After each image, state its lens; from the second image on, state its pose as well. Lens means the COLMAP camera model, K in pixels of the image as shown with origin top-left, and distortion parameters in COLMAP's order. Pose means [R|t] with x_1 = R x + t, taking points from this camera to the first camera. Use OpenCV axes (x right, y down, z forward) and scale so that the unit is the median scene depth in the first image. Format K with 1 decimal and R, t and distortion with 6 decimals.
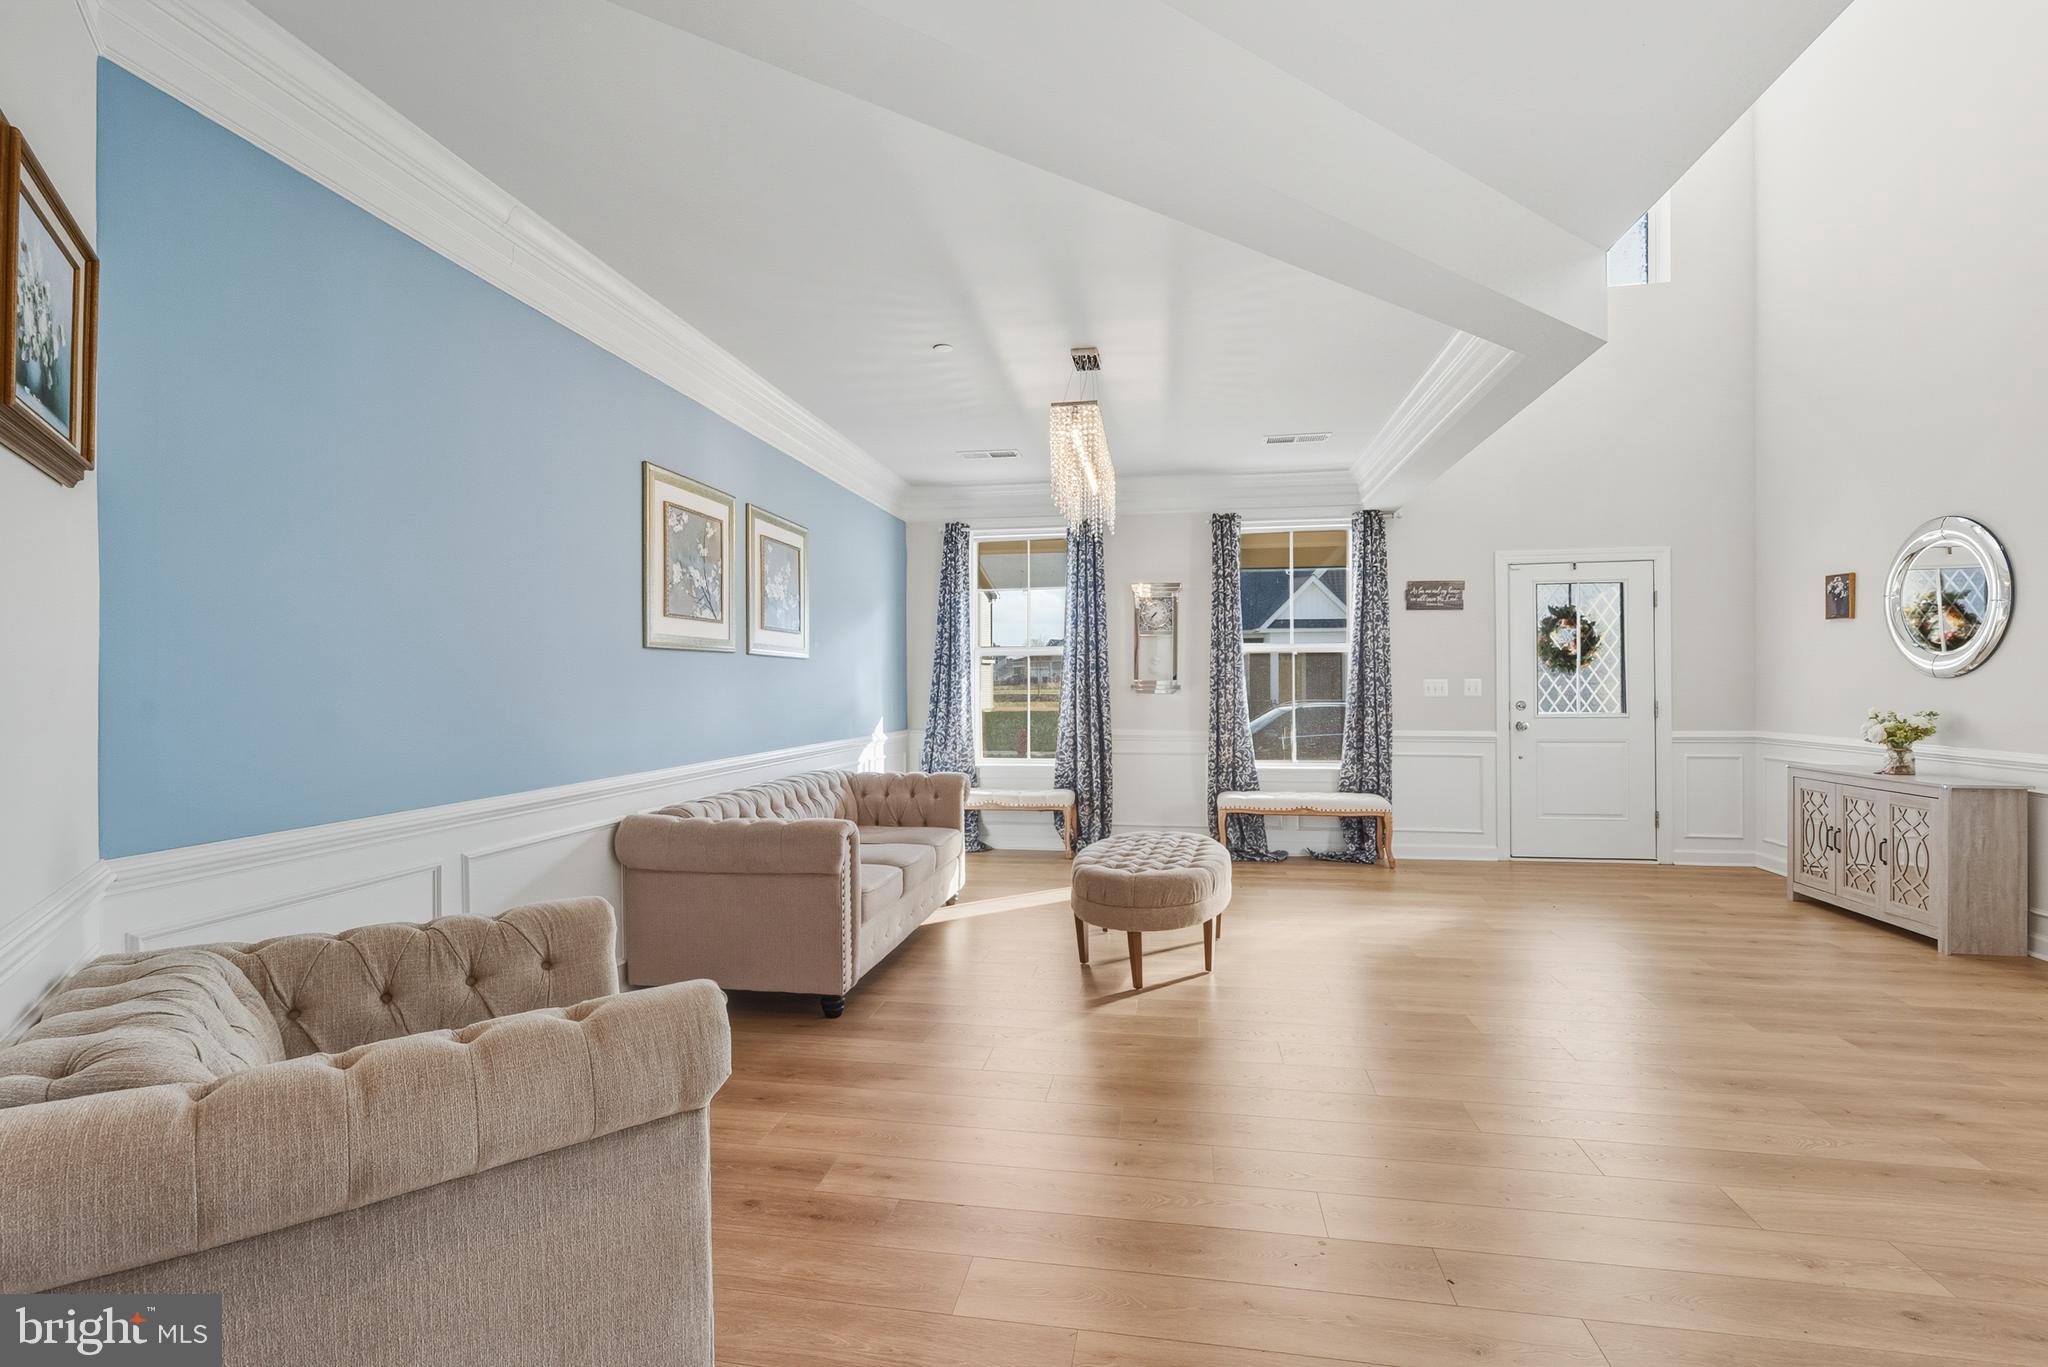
lens RADIAL K [[937.8, 0, 1022.5], [0, 937.8, 689.8], [0, 0, 1]] dist [-0.003311, 0.000724]
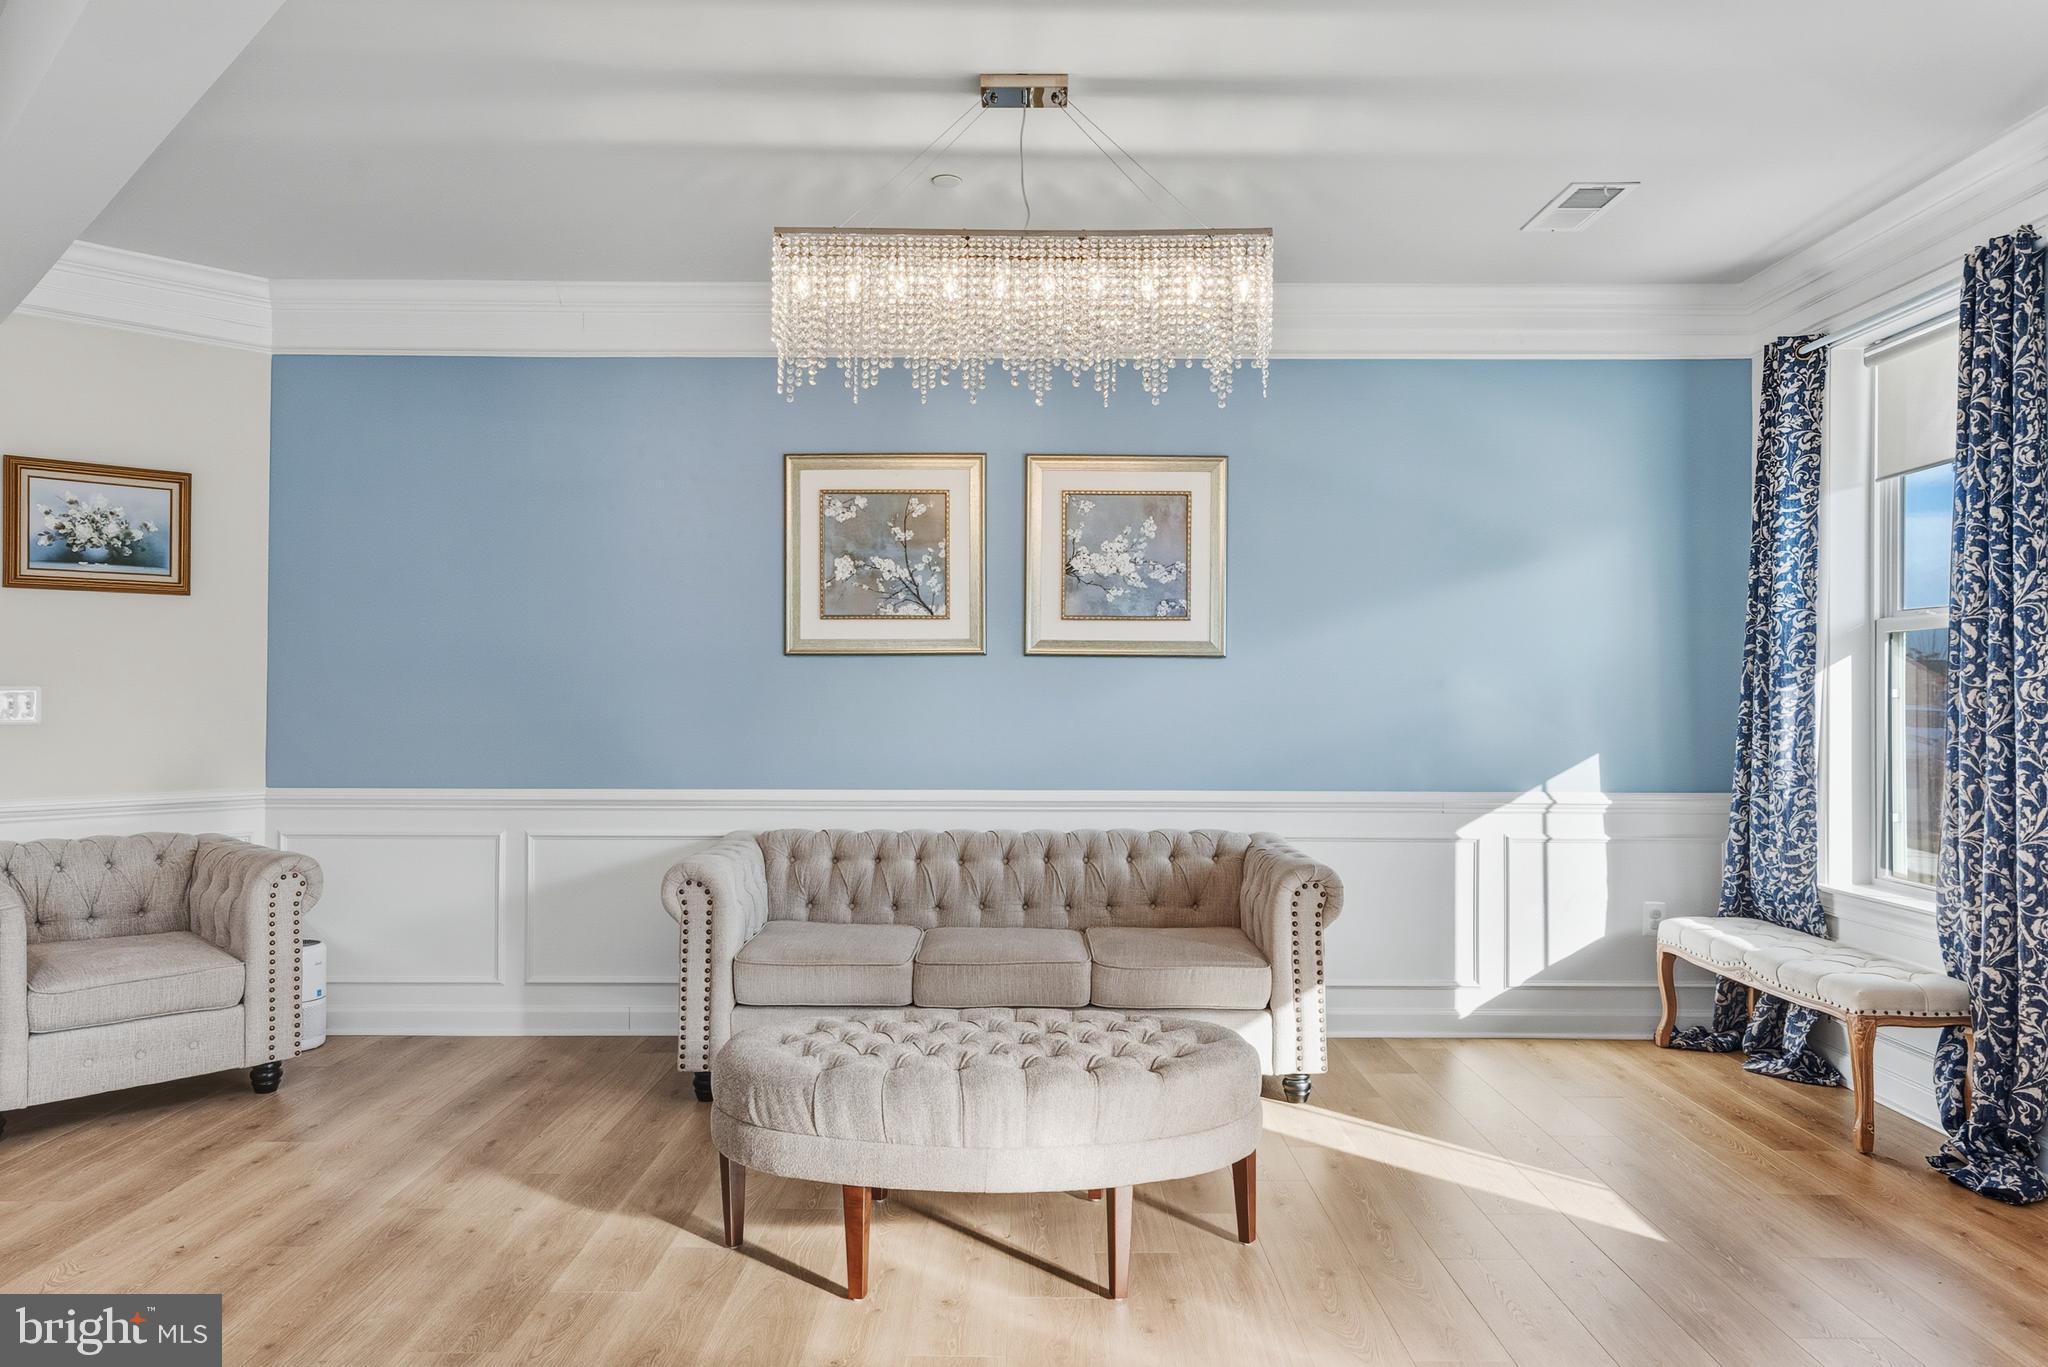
lens RADIAL K [[1322.0, 0, 1031.6], [0, 1322.0, 688.7], [0, 0, 1]] dist [-0.001118, -0.000934]
pose [[0.176646, 0.005715, -0.984258, 0.835119], [-0.008222, 0.999957, 0.004331, -0.017571], [0.984240, 0.007327, 0.176685, 0.908269]]
